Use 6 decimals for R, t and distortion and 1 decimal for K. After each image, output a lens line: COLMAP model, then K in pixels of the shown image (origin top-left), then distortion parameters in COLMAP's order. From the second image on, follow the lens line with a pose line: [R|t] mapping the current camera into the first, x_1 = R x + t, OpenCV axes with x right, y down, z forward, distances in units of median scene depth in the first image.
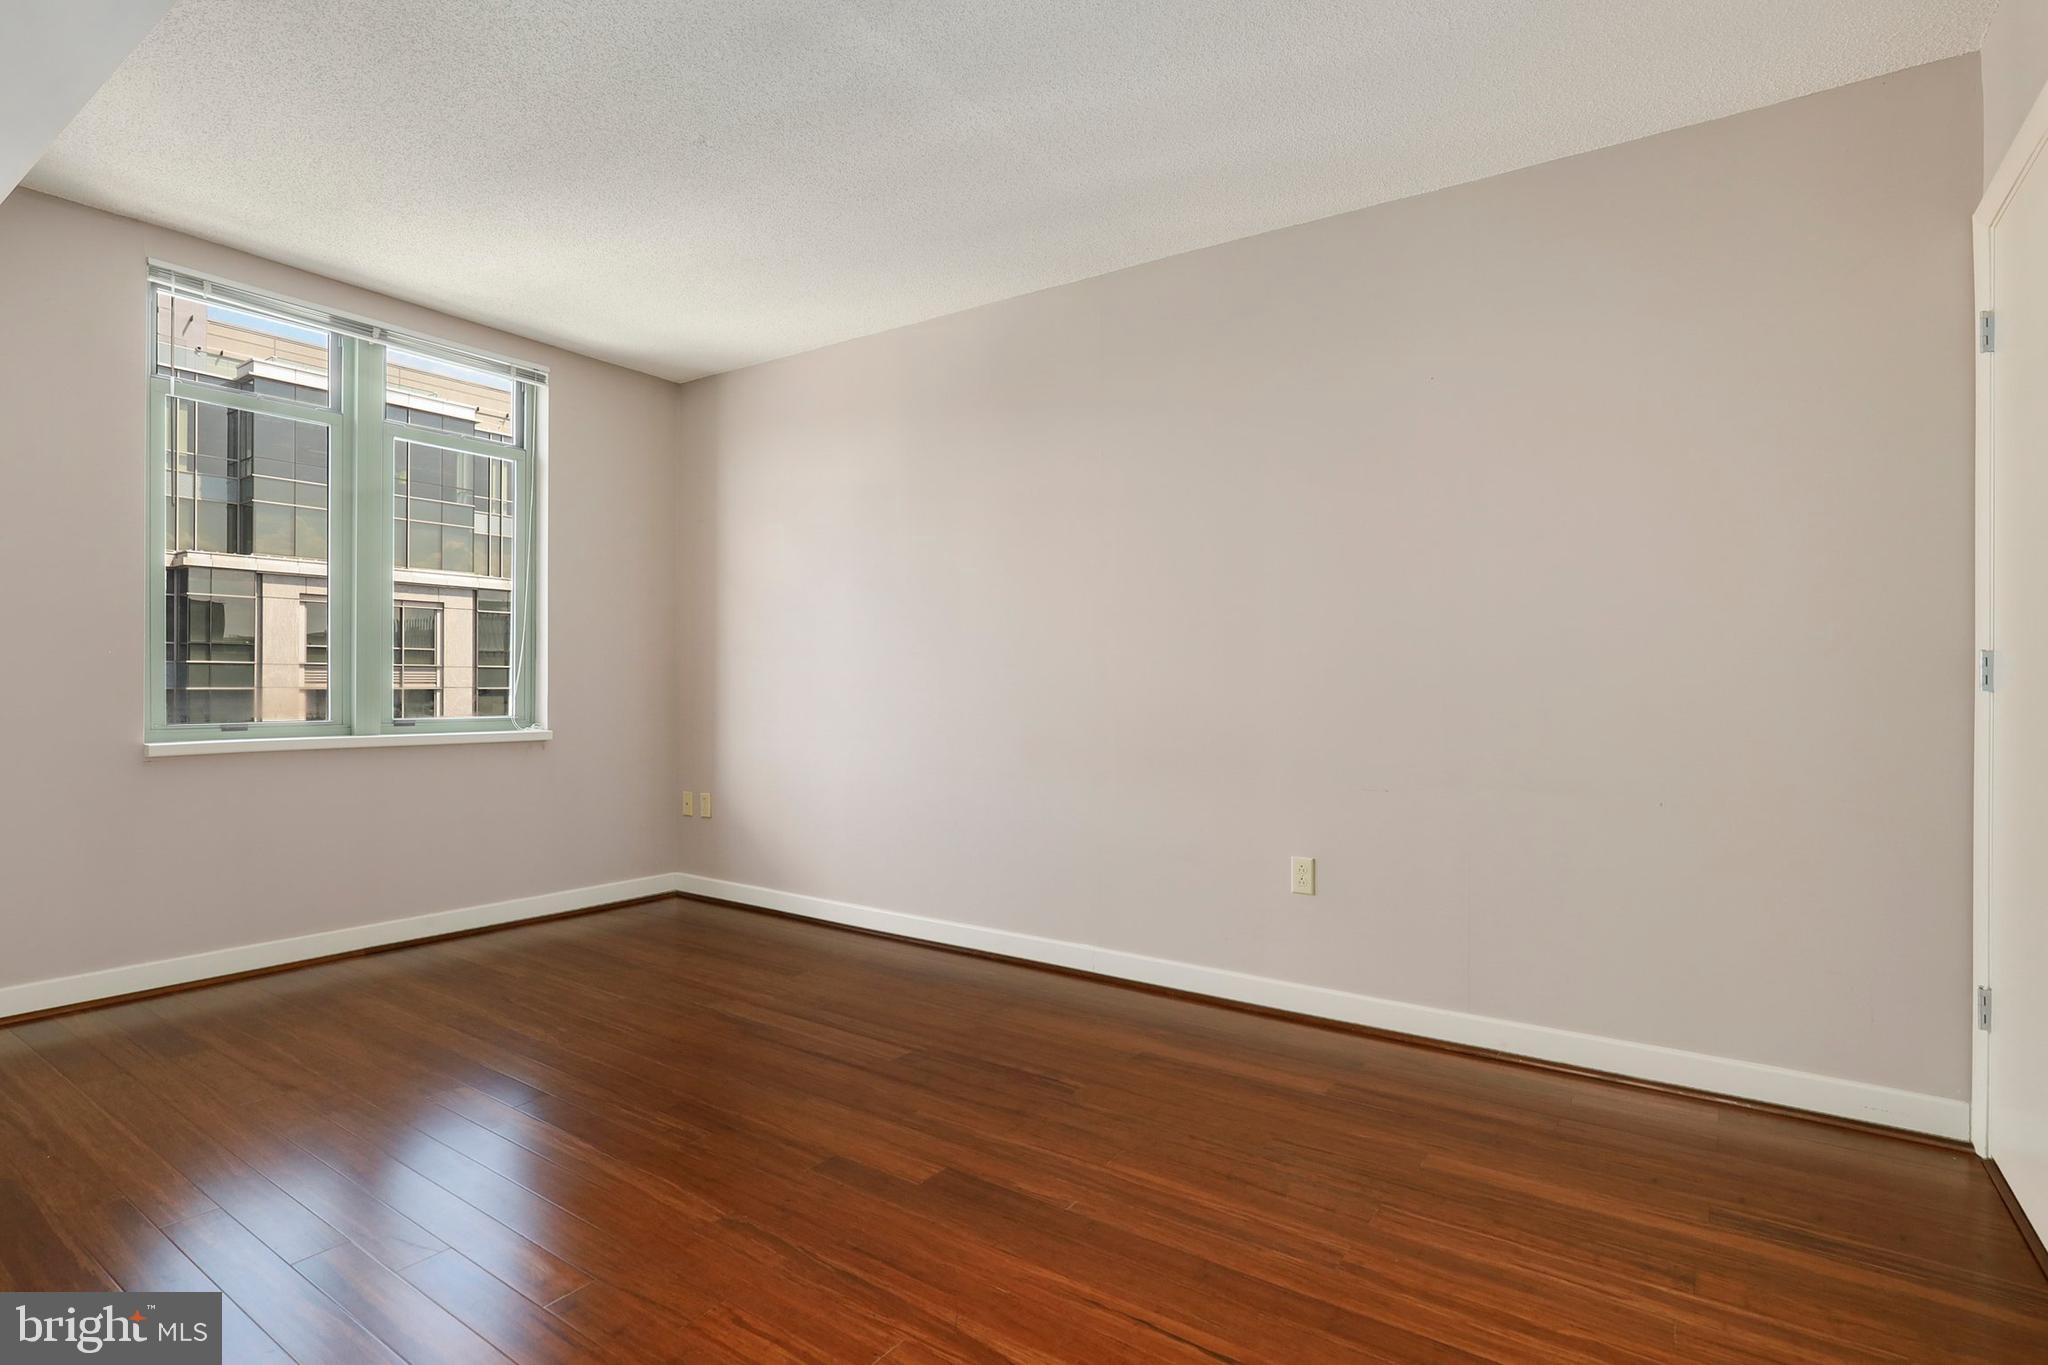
lens RADIAL K [[1005.8, 0, 1022.7], [0, 1005.8, 675.6], [0, 0, 1]] dist [-0.016415, 0.008365]
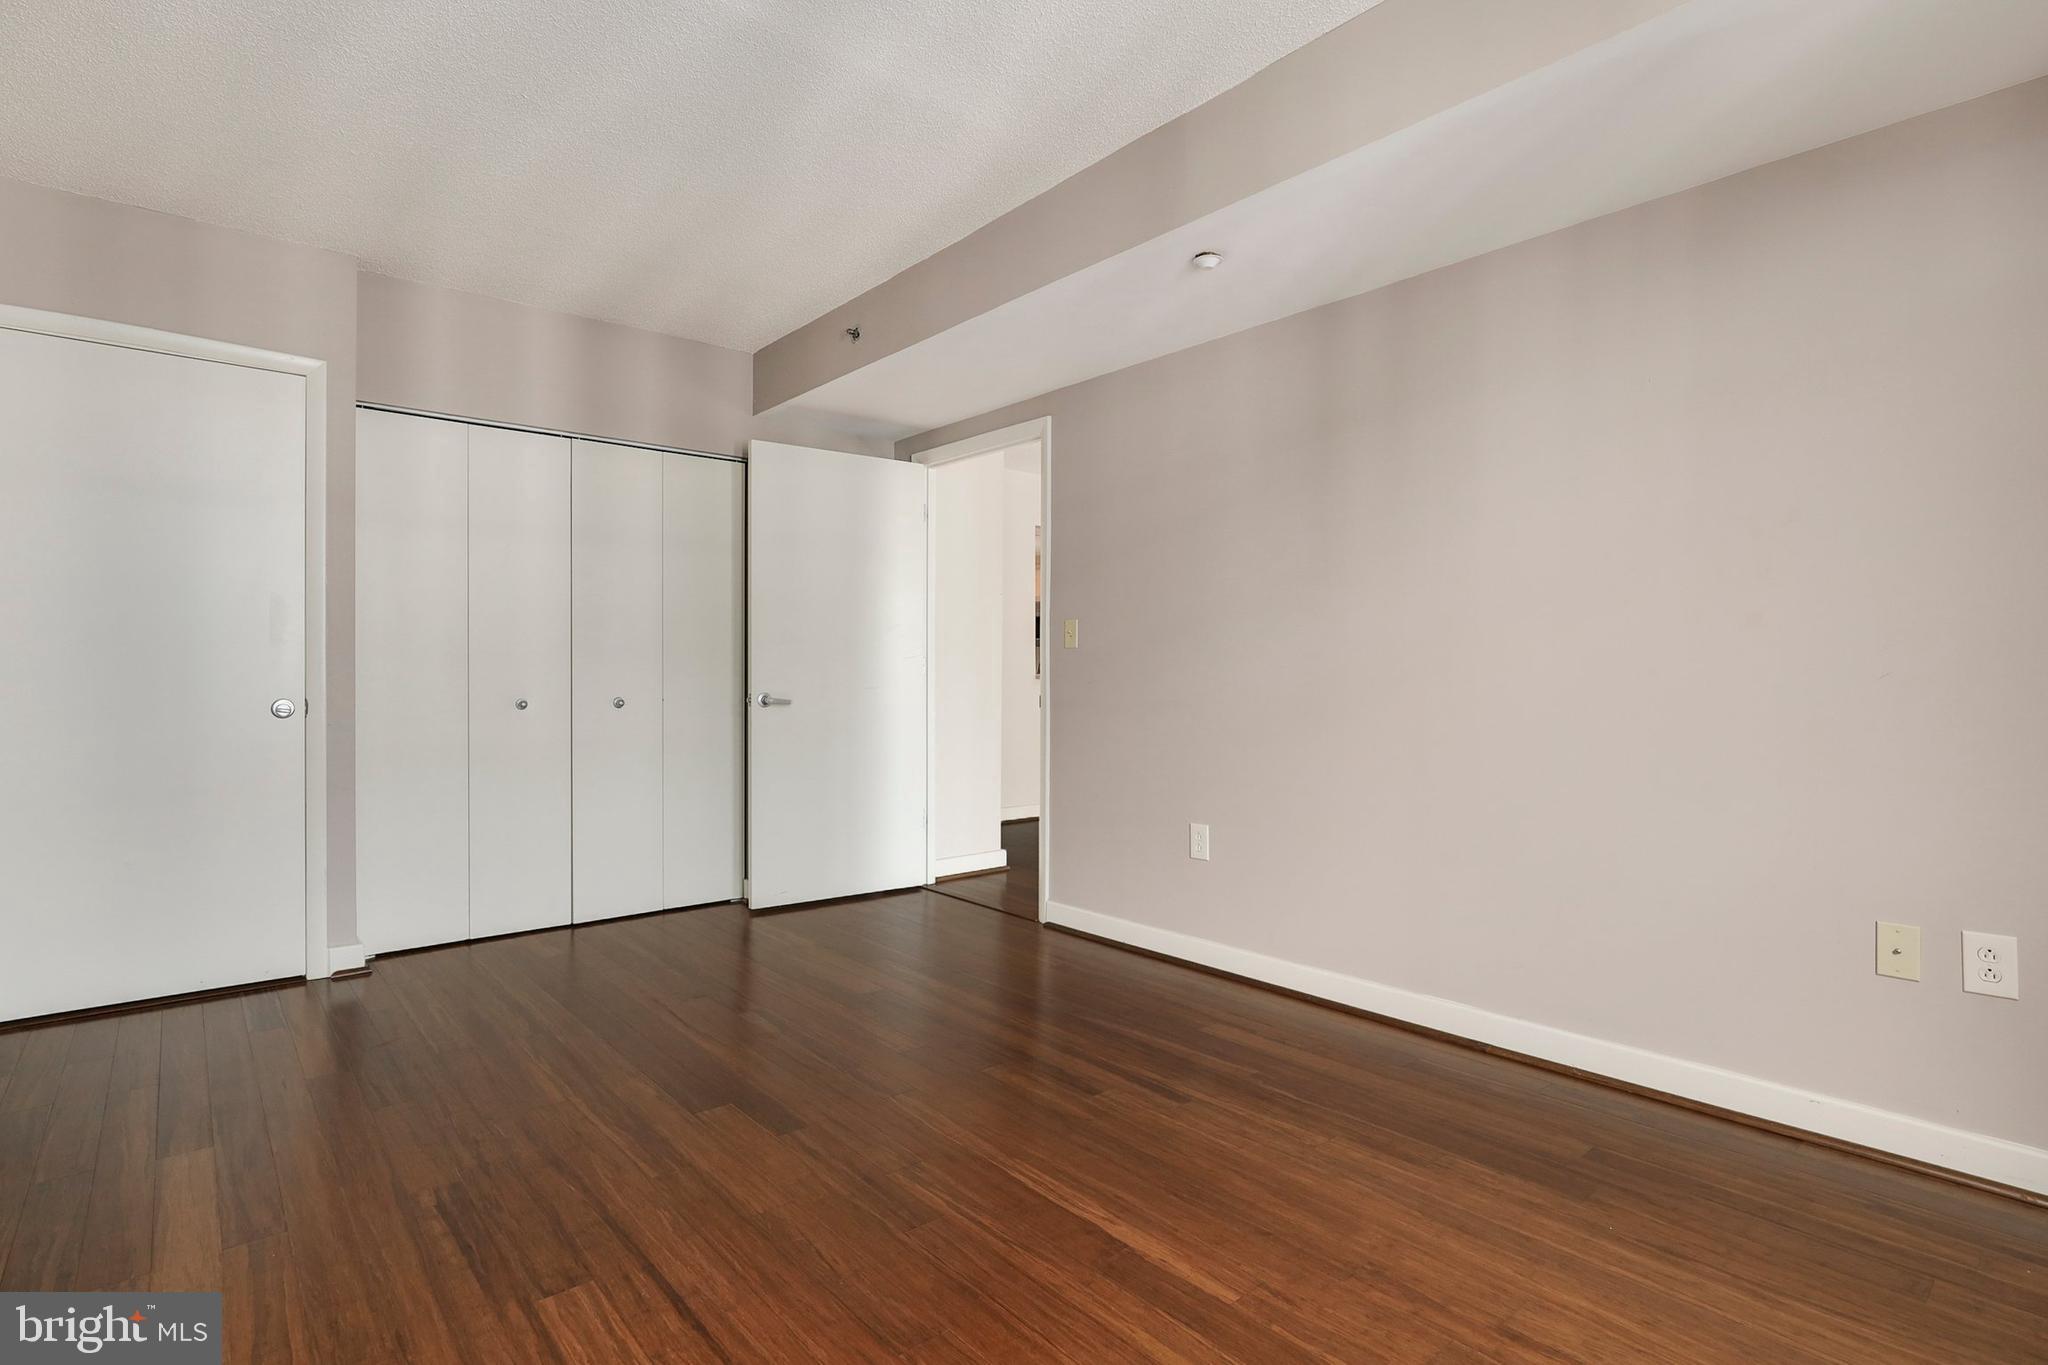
lens RADIAL K [[1005.8, 0, 1022.7], [0, 1005.8, 693.0], [0, 0, 1]] dist [-0.016415, 0.008365]
pose [[-0.967915, -0.014069, 0.250885, -0.456548], [-0.011787, 0.999874, 0.010596, 0.009354], [-0.251003, 0.007299, -0.967959, 1.294940]]
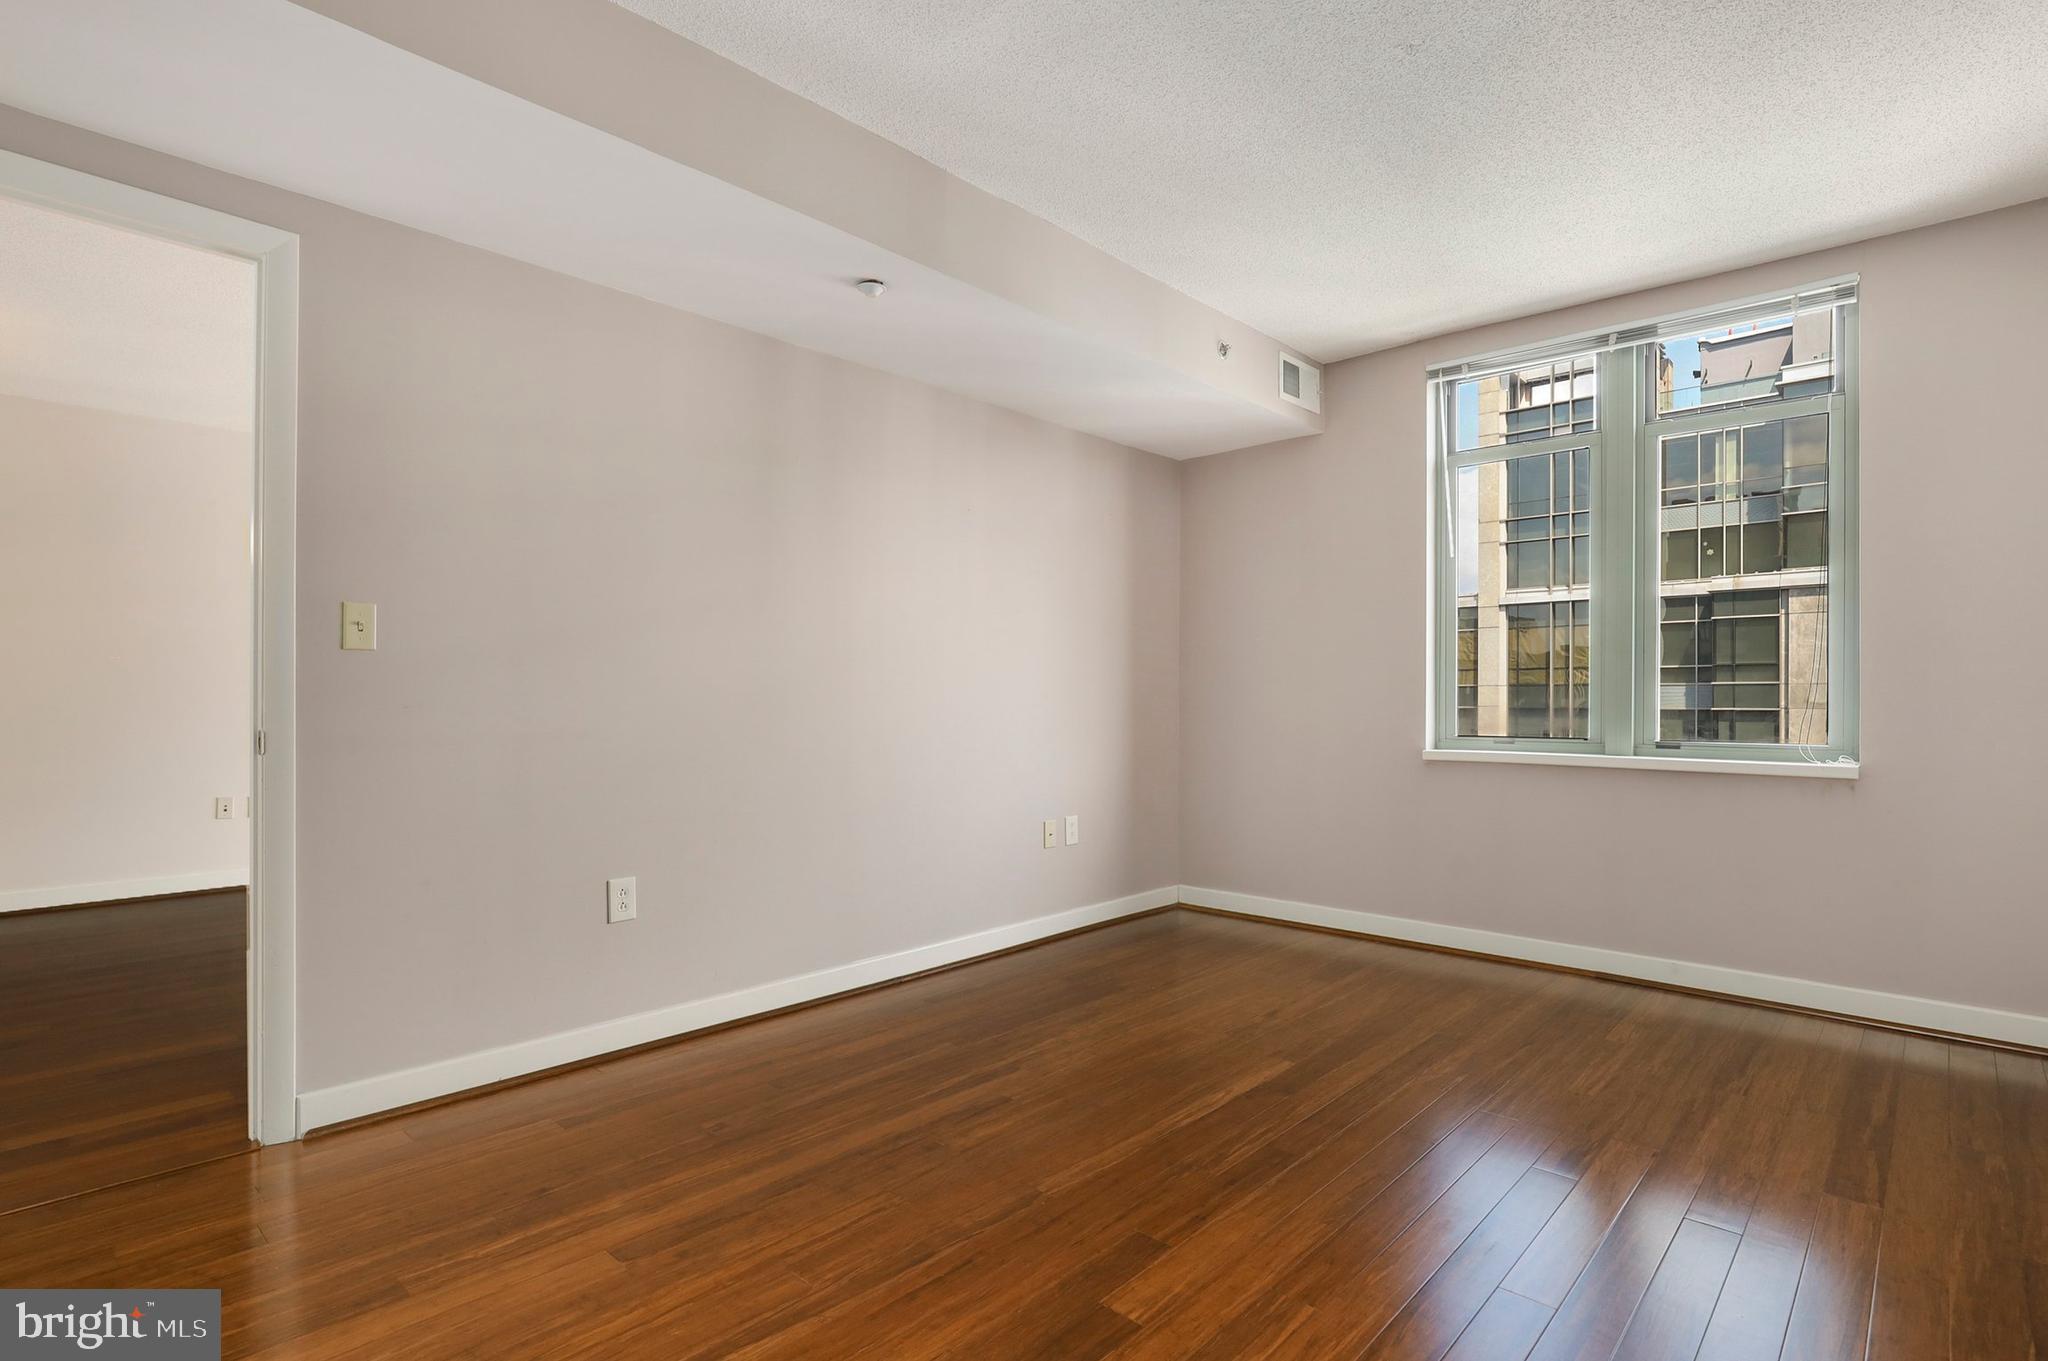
lens RADIAL K [[1005.8, 0, 1020.4], [0, 1005.8, 701.3], [0, 0, 1]] dist [-0.016415, 0.008365]
pose [[-0.138147, -0.004061, -0.990403, 0.458760], [0.004464, 0.999979, -0.004722, 0.010543], [0.990402, -0.005073, -0.138126, 0.668372]]
